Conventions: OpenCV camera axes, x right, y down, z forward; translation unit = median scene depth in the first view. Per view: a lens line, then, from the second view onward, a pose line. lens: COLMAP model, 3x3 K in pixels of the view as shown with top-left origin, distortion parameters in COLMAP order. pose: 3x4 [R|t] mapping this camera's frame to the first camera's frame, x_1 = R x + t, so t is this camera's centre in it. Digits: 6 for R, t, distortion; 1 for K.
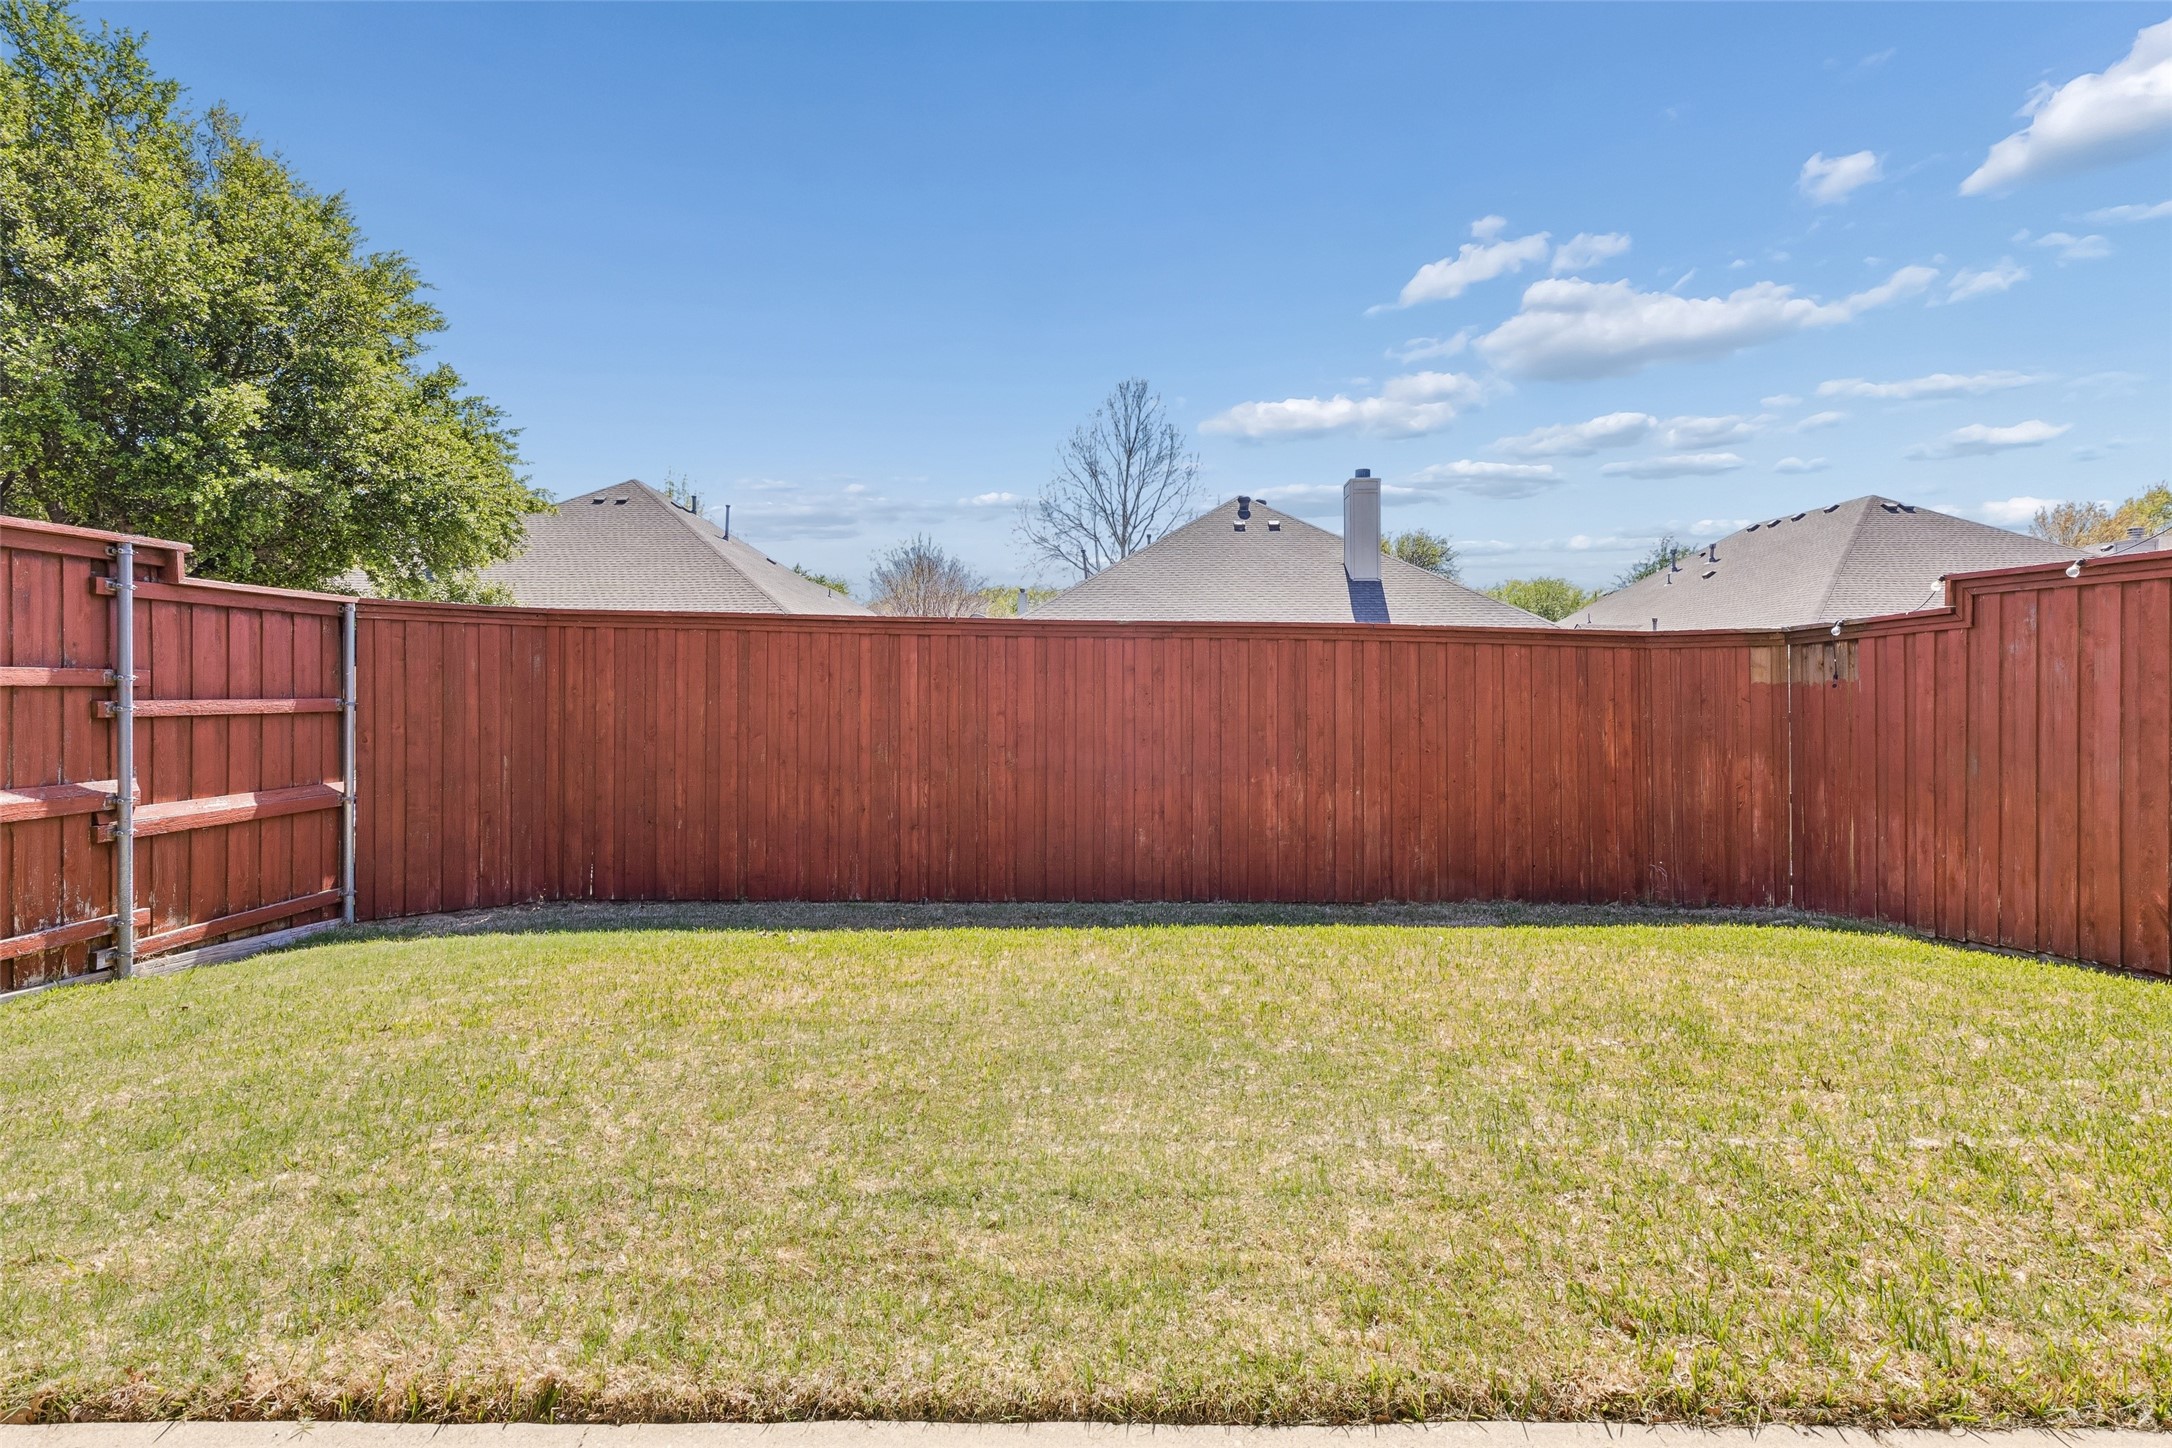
lens RADIAL K [[980.0, 0, 1105.6], [0, 980.0, 709.5], [0, 0, 1]] dist [0.009051, -0.001060]
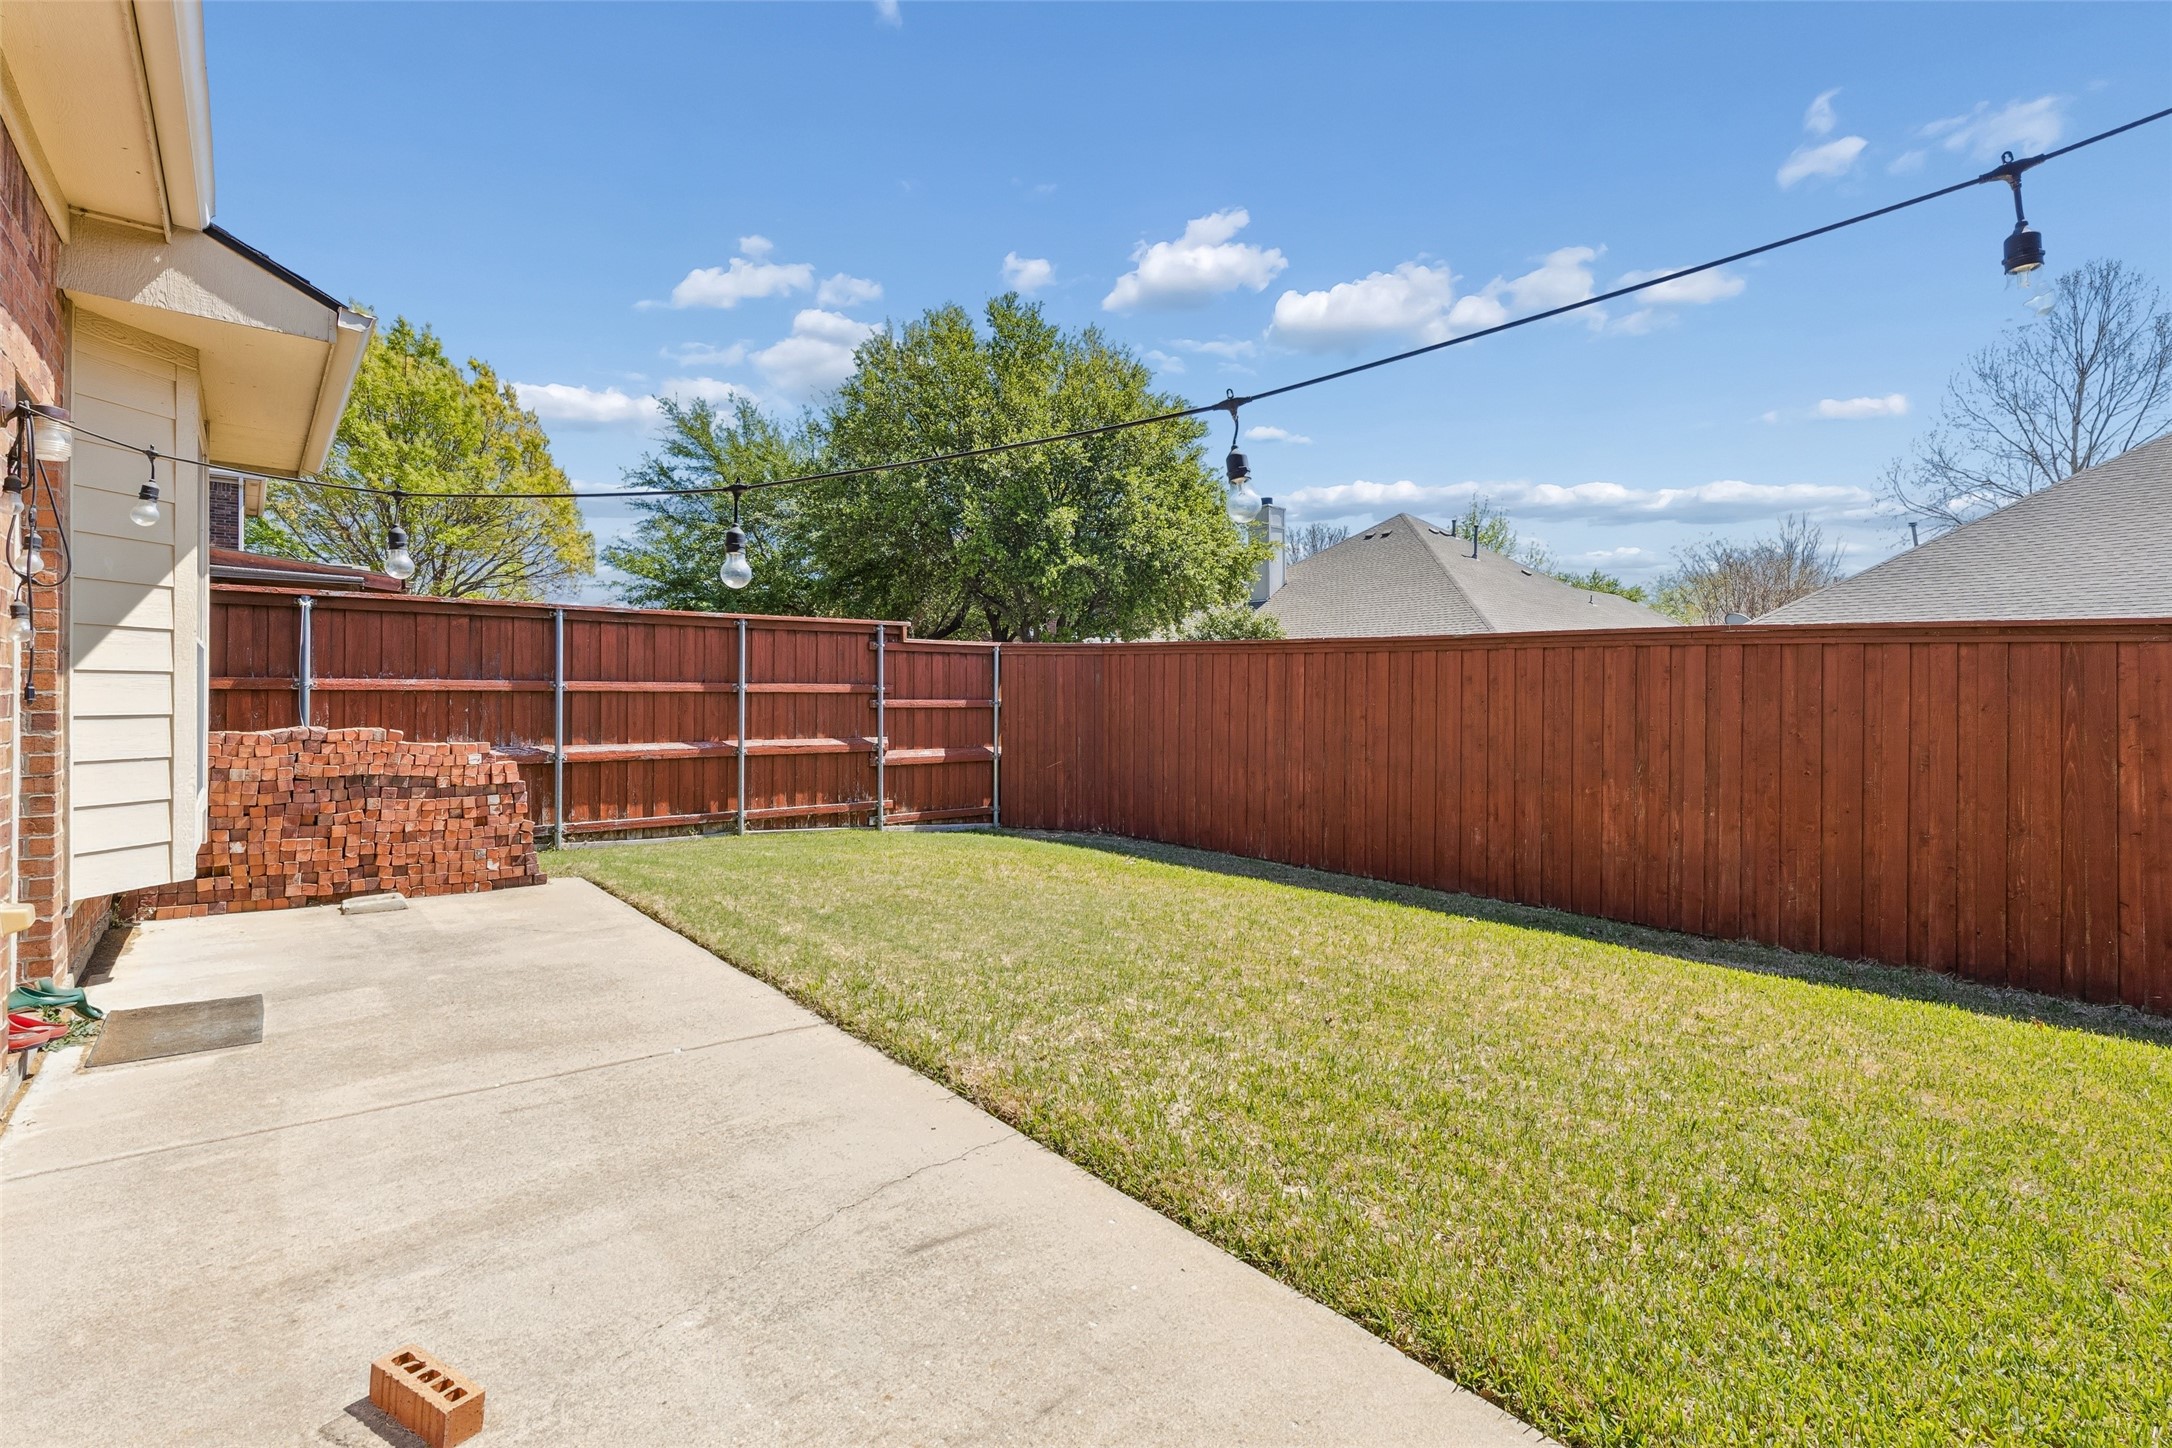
lens RADIAL K [[990.9, 0, 1156.2], [0, 990.9, 759.4], [0, 0, 1]] dist [0.002049, 0.000091]
pose [[0.666998, 0.051926, -0.743248, 0.624067], [-0.020635, 0.998473, 0.051239, -0.001567], [0.744774, -0.018840, 0.667051, 0.018534]]
